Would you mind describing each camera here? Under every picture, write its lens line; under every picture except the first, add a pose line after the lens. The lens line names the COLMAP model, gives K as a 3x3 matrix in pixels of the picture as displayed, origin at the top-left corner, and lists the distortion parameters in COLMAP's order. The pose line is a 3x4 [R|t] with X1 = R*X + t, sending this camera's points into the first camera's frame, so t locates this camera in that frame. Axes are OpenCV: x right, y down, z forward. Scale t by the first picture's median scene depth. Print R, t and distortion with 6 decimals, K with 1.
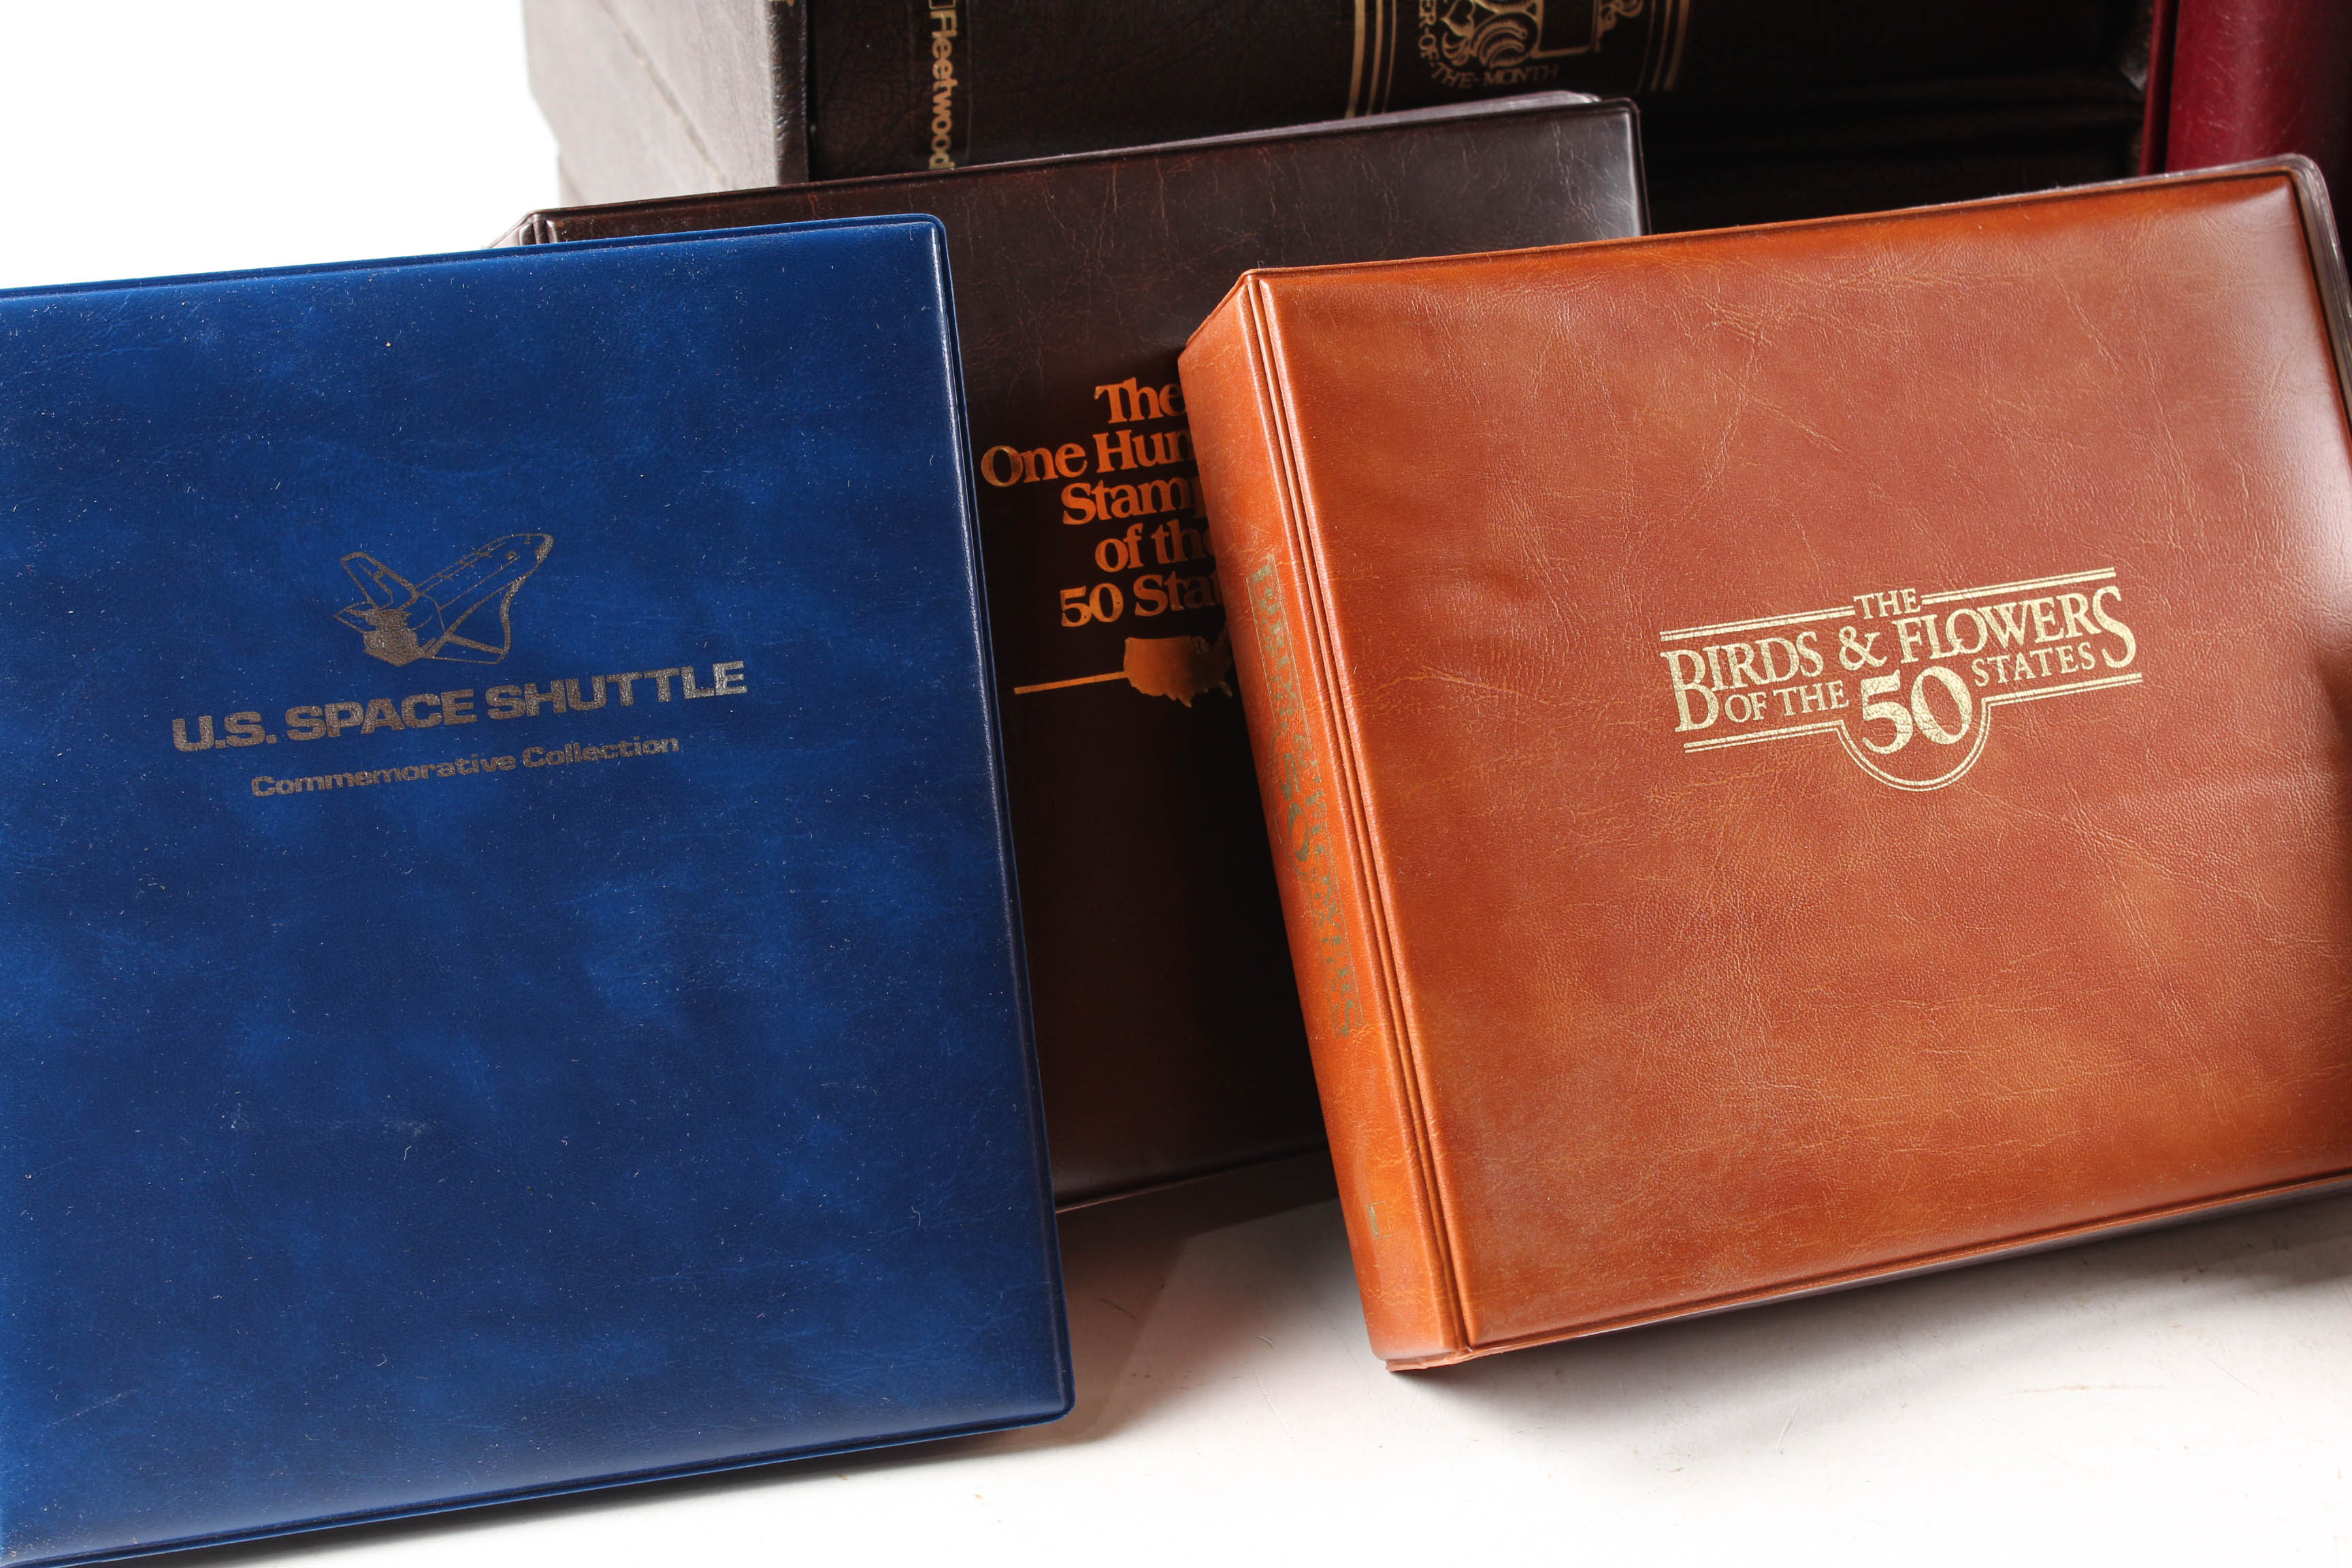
lens RADIAL K [[4283.2, 0, 1176.0], [0, 4283.2, 784.0], [0, 0, 1]] dist [-0.004752, 0.199063]
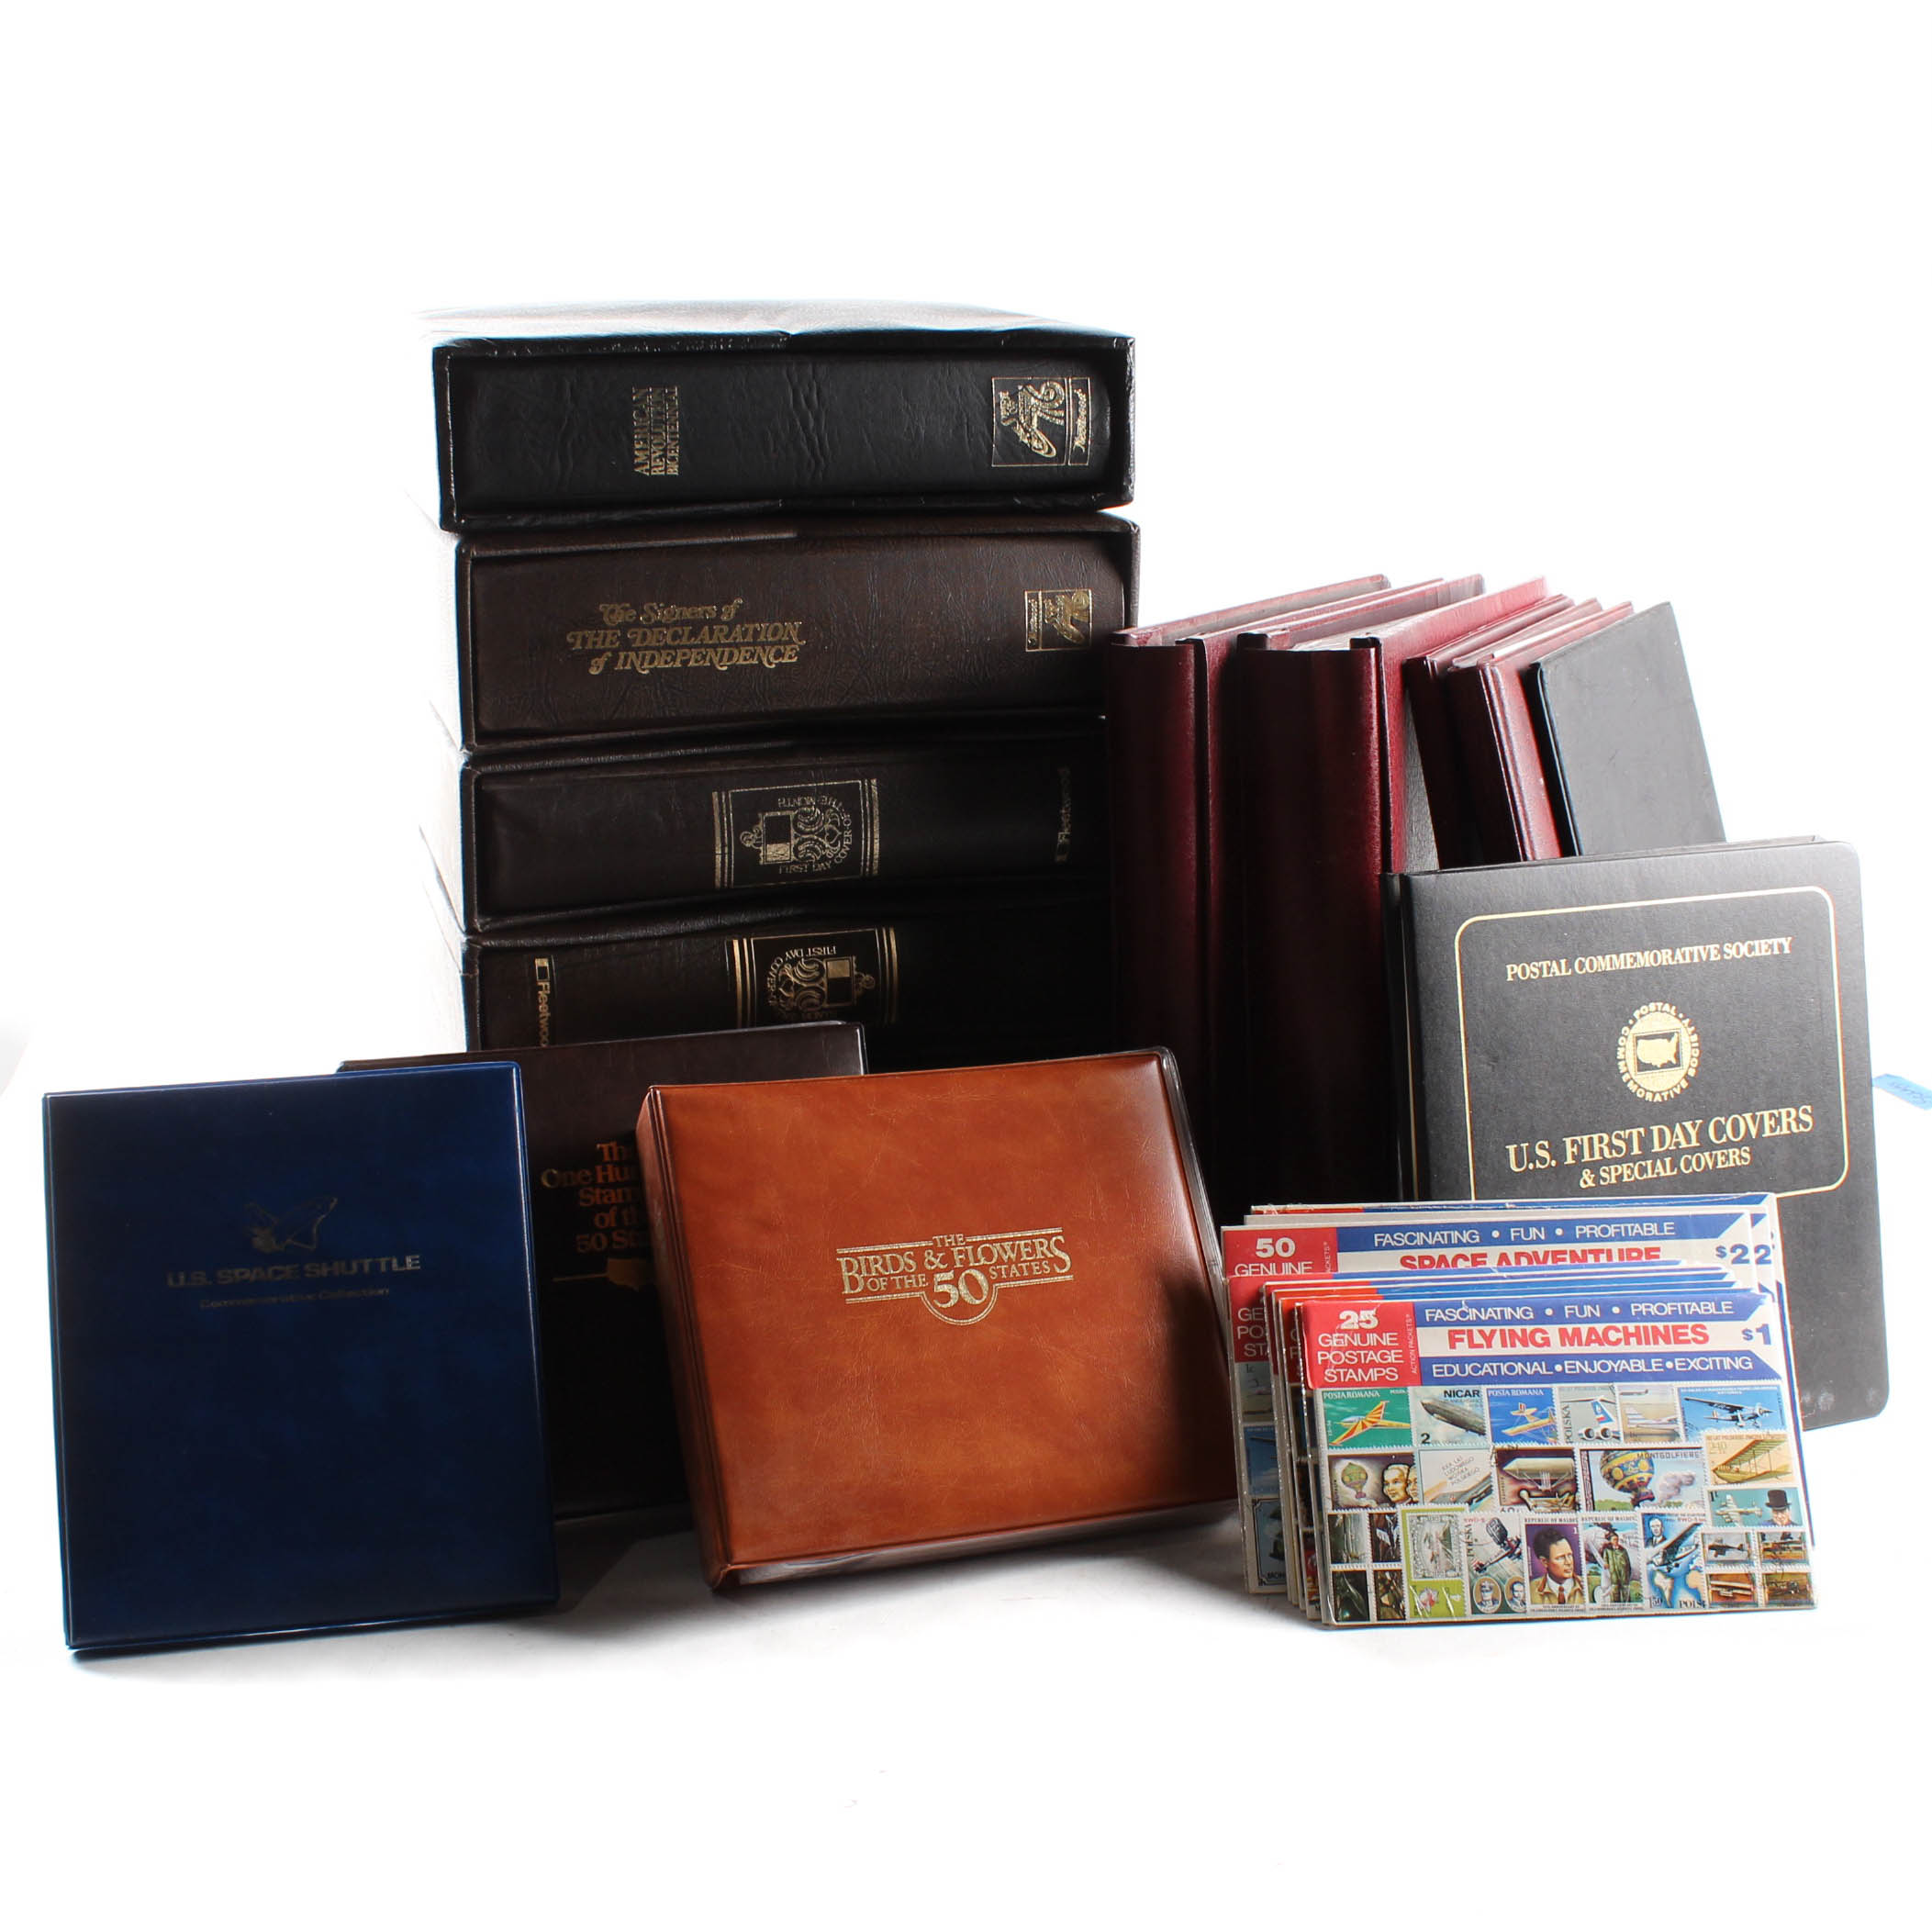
lens RADIAL K [[2755.9, 0, 966.0], [0, 2755.9, 966.0], [0, 0, 1]] dist [-0.164529, 0.140875]
pose [[0.999295, -0.003935, -0.037328, 0.228025], [-0.004831, 0.972738, -0.231857, 0.147406], [0.037223, 0.231873, 0.972033, -0.398602]]
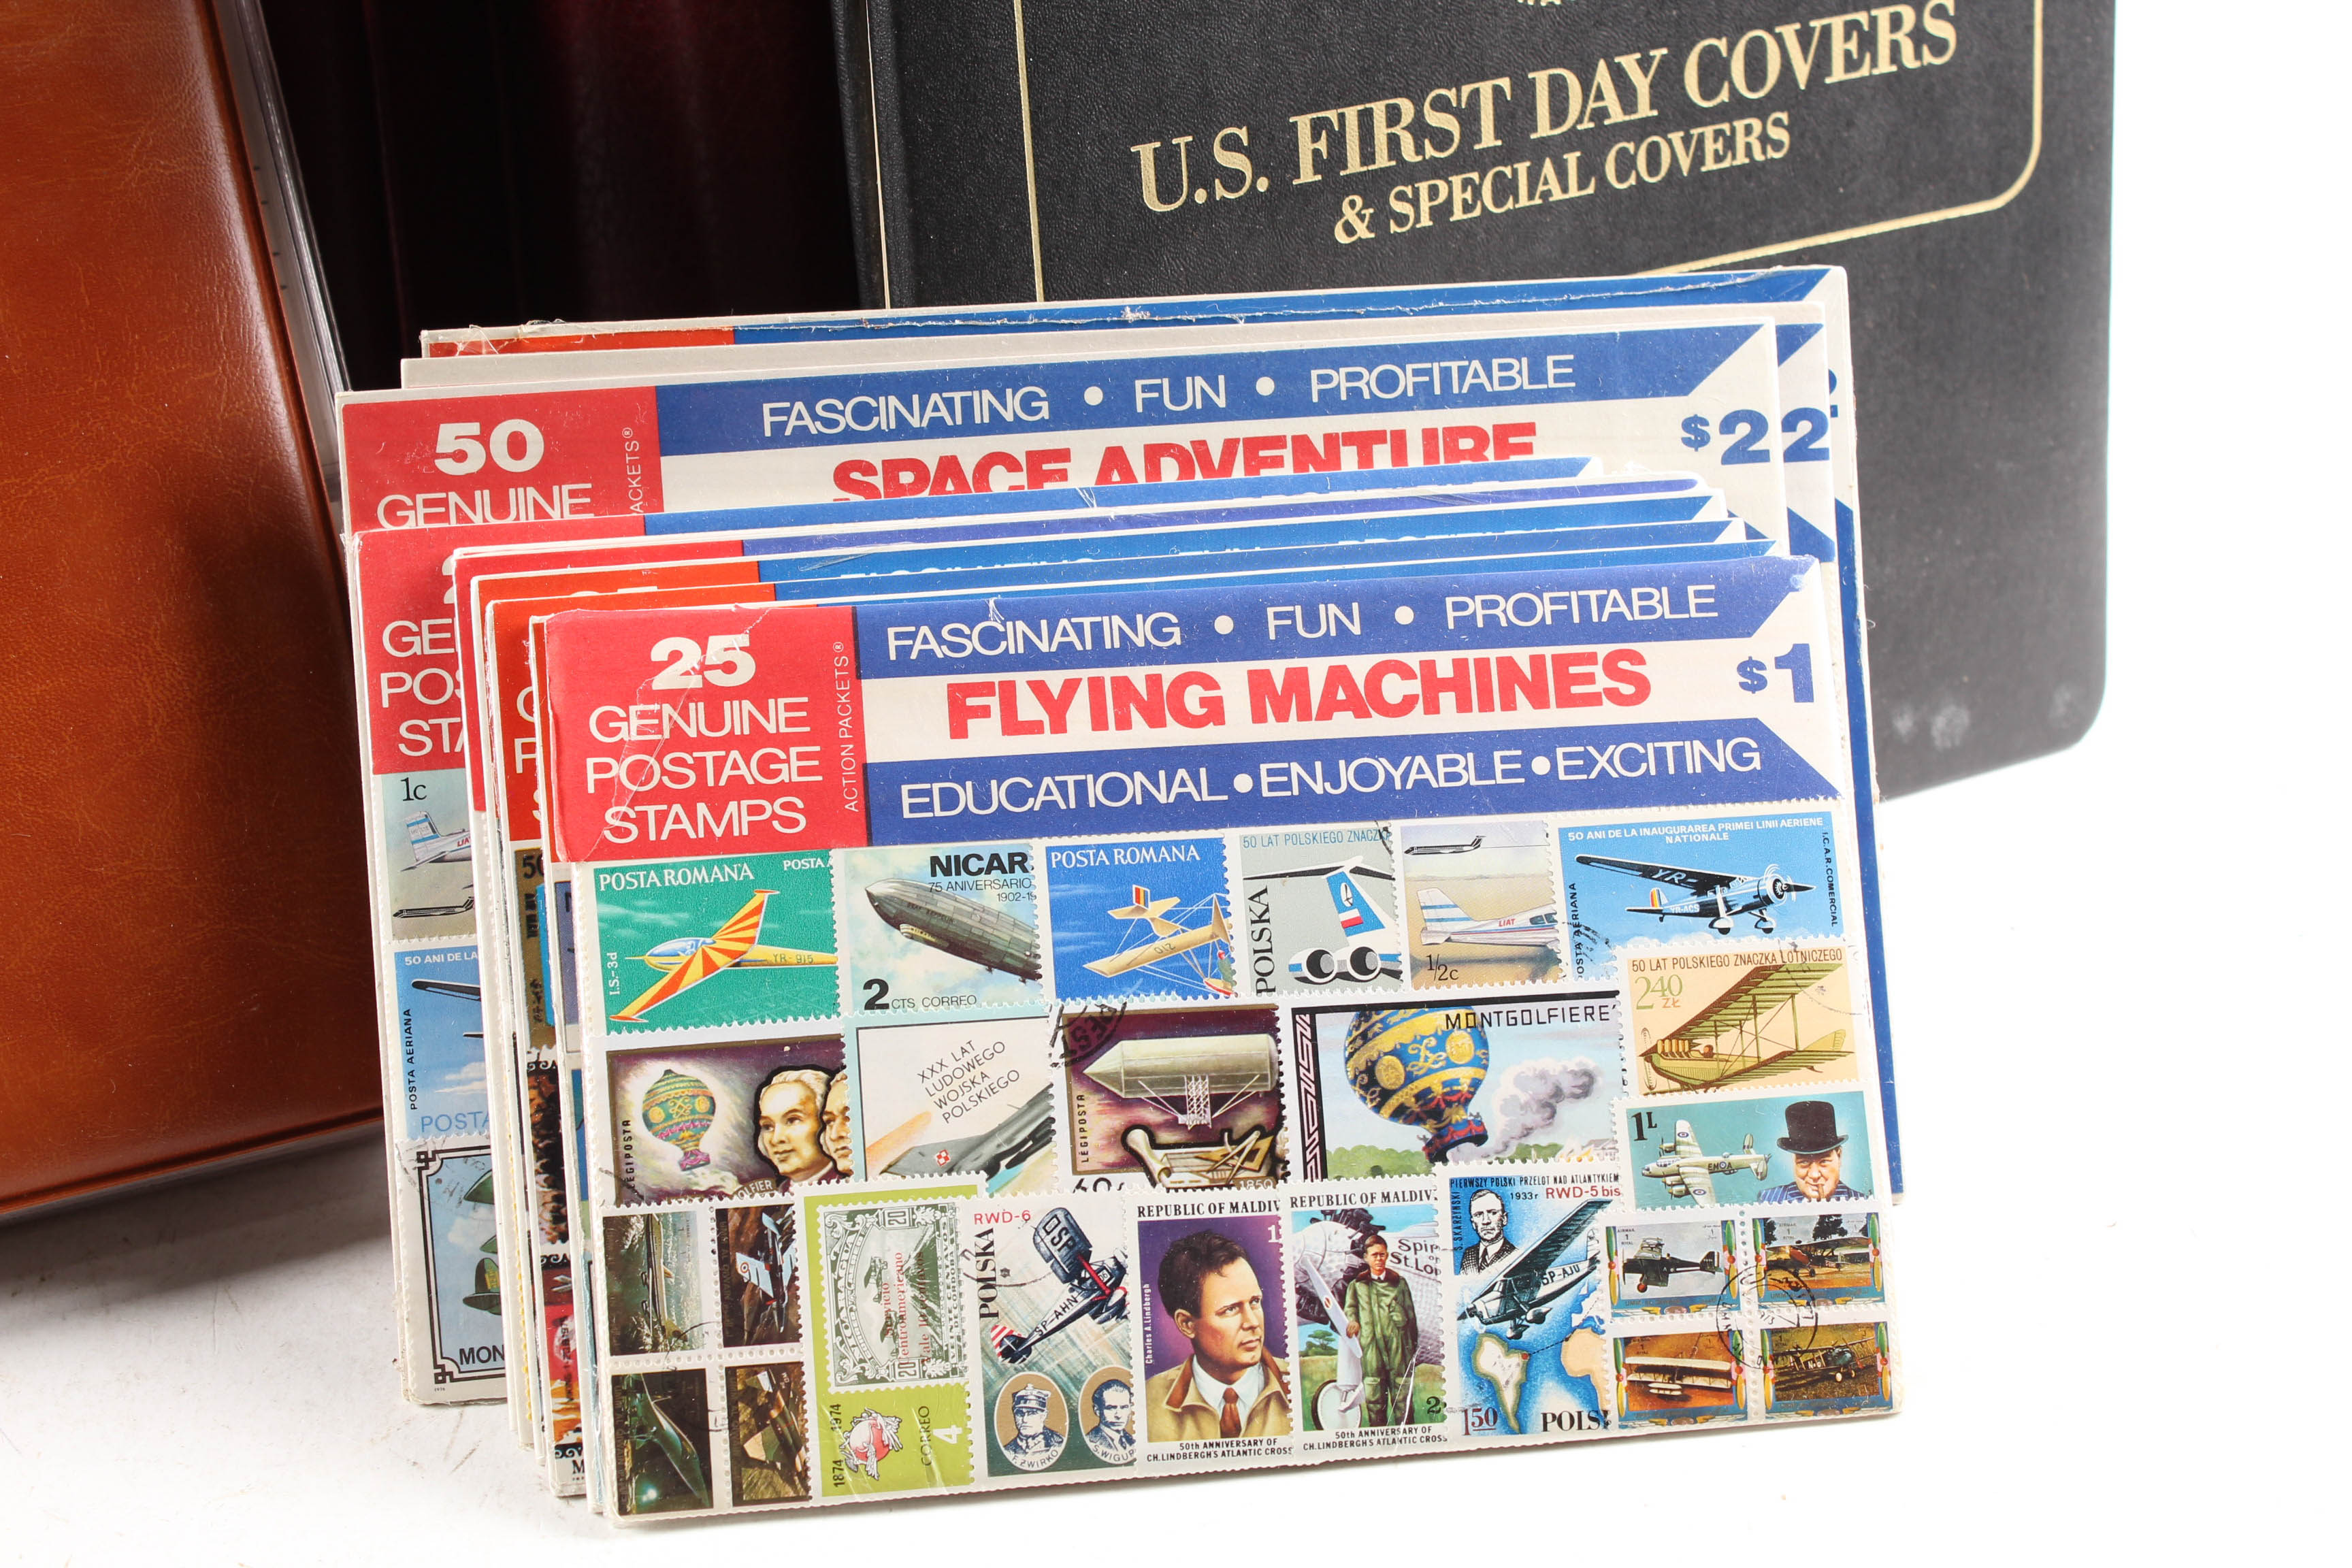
lens RADIAL K [[4283.2, 0, 1176.0], [0, 4283.2, 784.0], [0, 0, 1]] dist [-0.004752, 0.199063]
pose [[0.995836, -0.025431, 0.087547, 0.391344], [0.017194, 0.995463, 0.093585, -0.051141], [-0.089529, -0.091690, 0.991755, 0.198234]]
